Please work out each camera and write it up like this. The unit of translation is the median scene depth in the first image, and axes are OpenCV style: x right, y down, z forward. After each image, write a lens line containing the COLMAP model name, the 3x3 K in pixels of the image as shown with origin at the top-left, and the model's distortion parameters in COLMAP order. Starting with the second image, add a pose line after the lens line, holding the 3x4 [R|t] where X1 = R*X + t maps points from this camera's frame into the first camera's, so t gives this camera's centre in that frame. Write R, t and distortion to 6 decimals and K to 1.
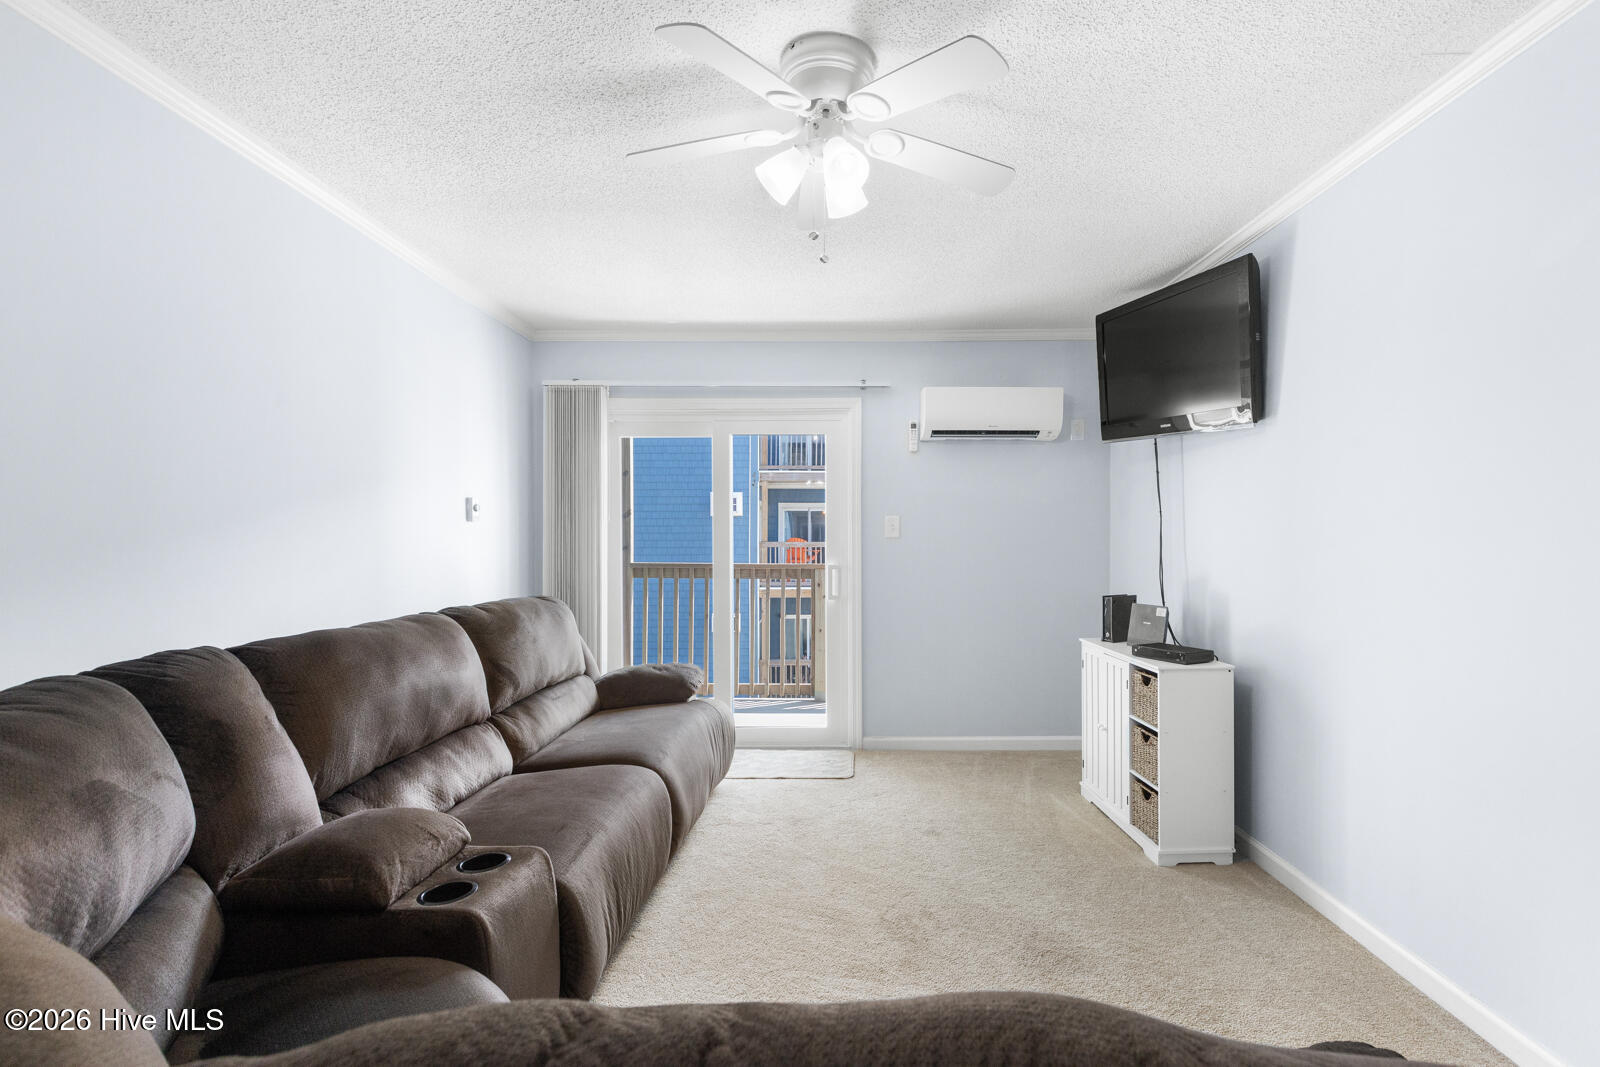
lens RADIAL K [[714.8, 0, 816.1], [0, 714.8, 545.4], [0, 0, 1]] dist [0.010298, -0.001500]
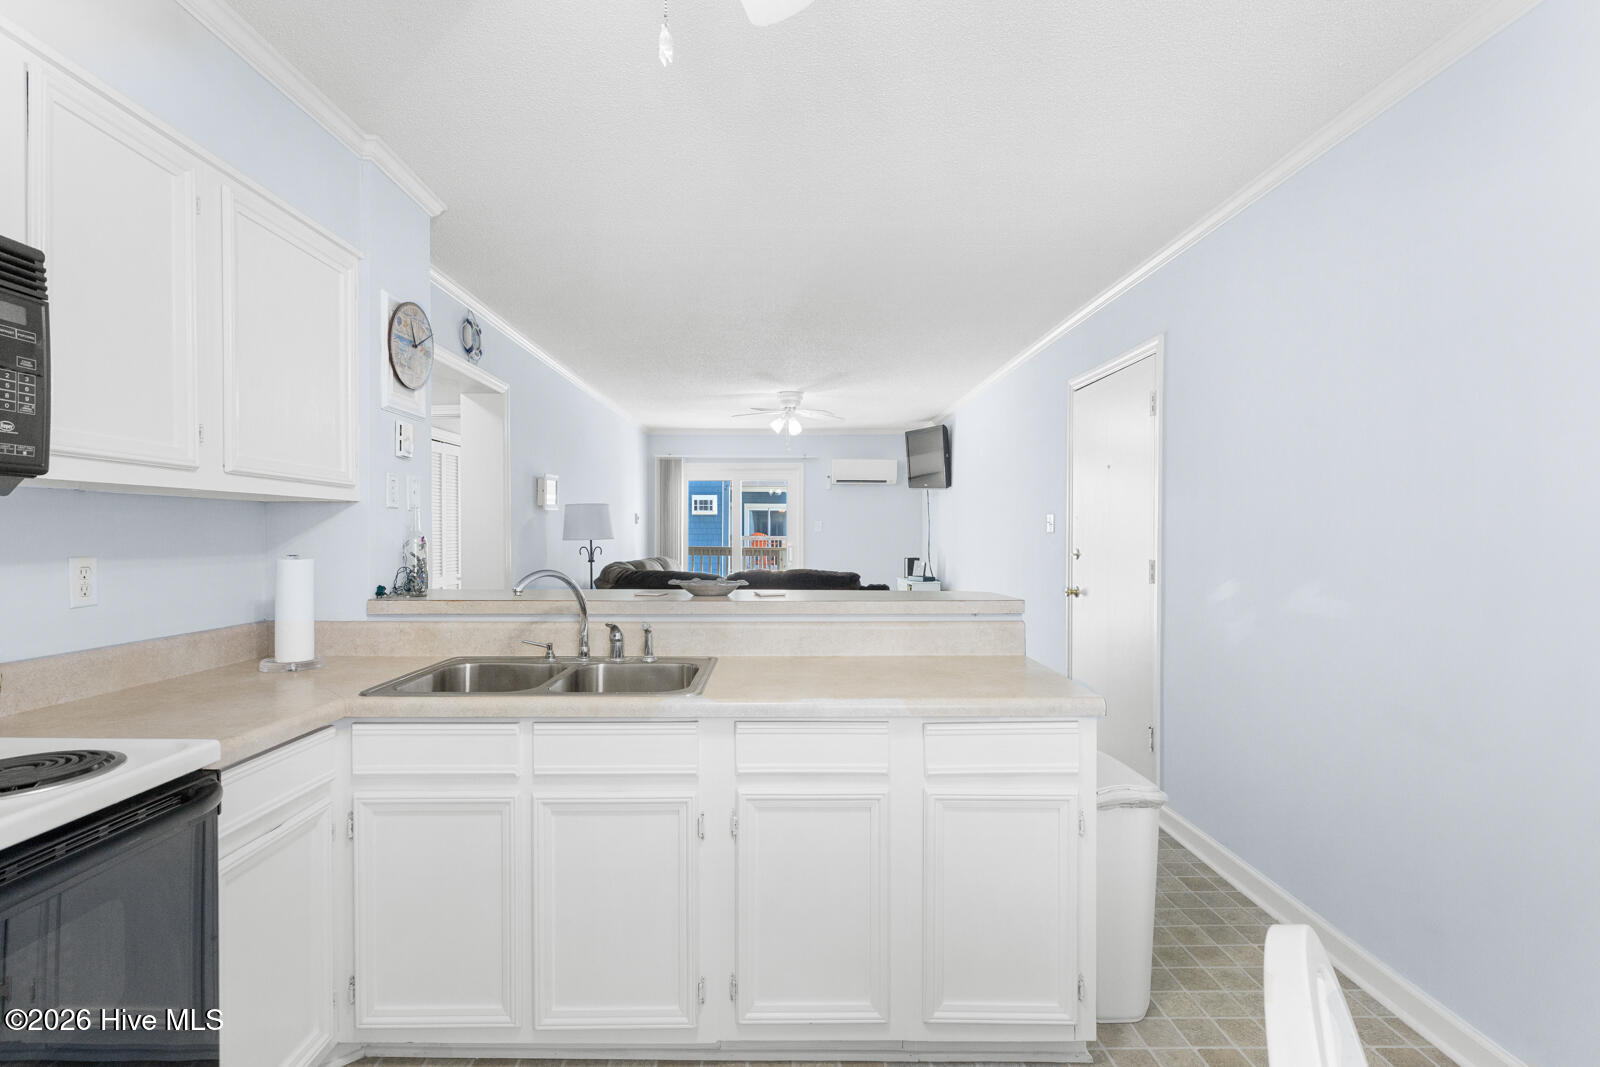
lens RADIAL K [[769.5, 0, 793.2], [0, 769.5, 544.3], [0, 0, 1]] dist [0.006224, 0.000300]
pose [[0.999457, -0.000147, 0.032960, -0.042825], [0.000011, 0.999992, 0.004105, 0.019095], [-0.032961, -0.004102, 0.999448, -1.296035]]
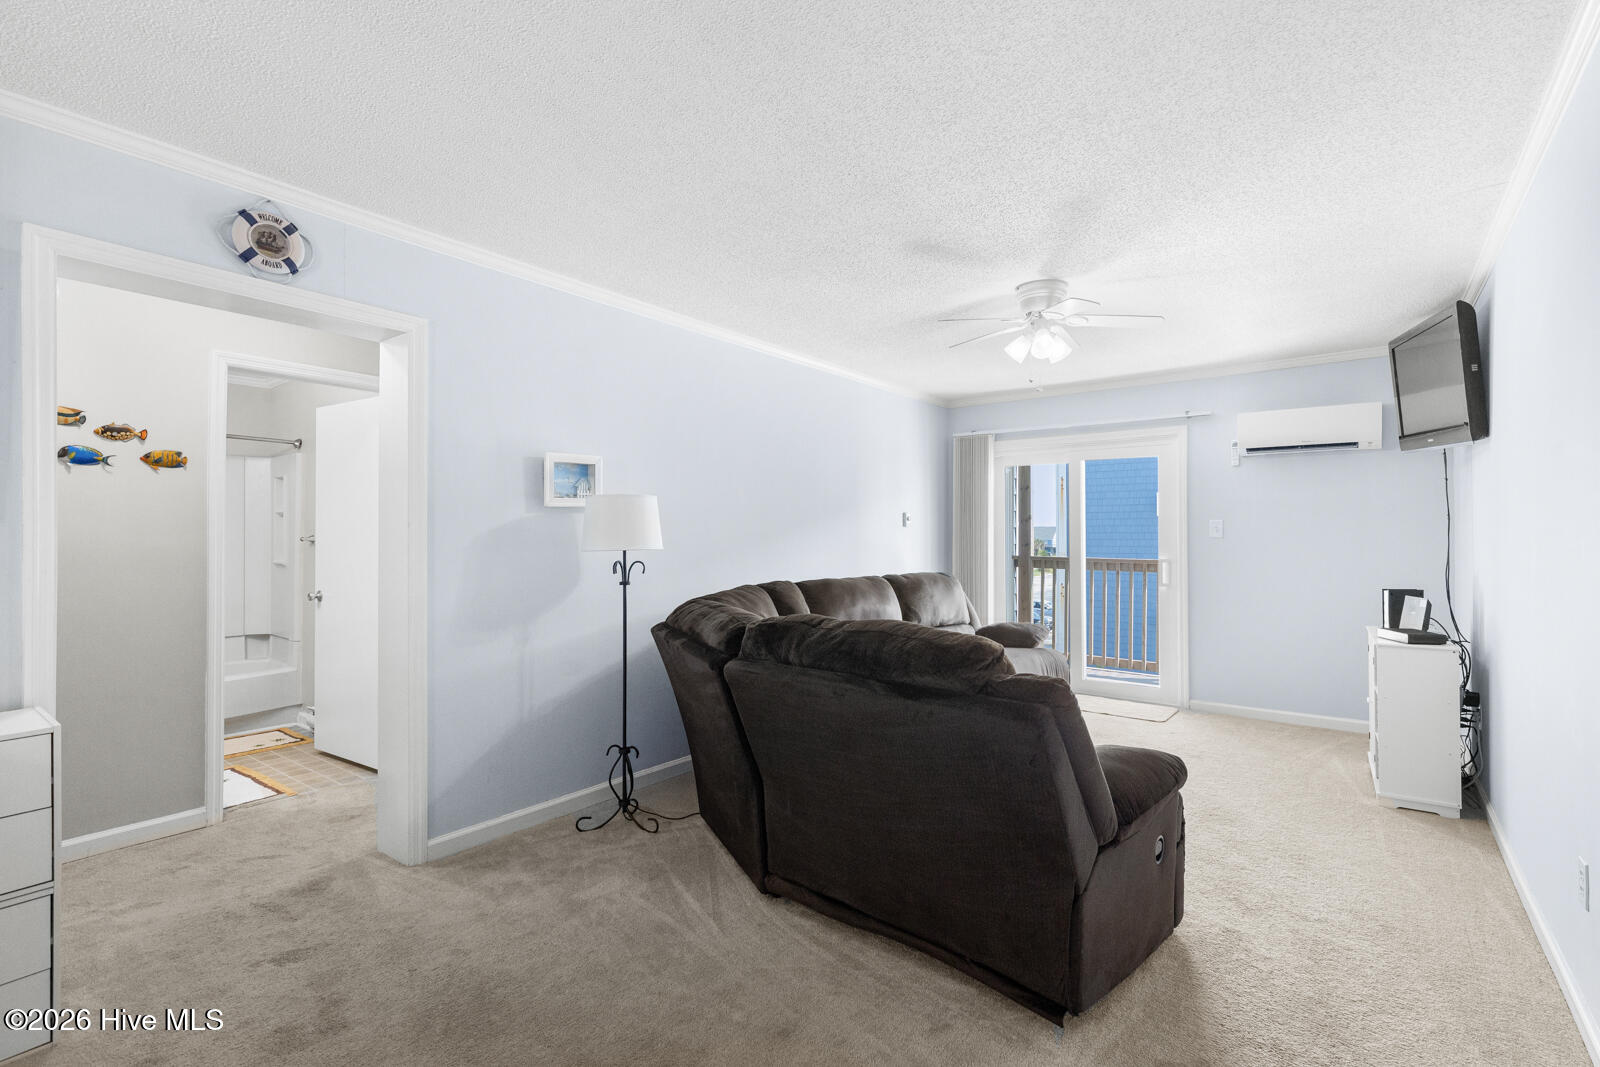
lens RADIAL K [[714.8, 0, 821.7], [0, 714.8, 541.7], [0, 0, 1]] dist [0.010298, -0.001500]
pose [[0.798799, 0.007227, -0.601554, 0.334971], [-0.009414, 0.999956, -0.000488, 0.003572], [0.601524, 0.006052, 0.798832, -0.413671]]
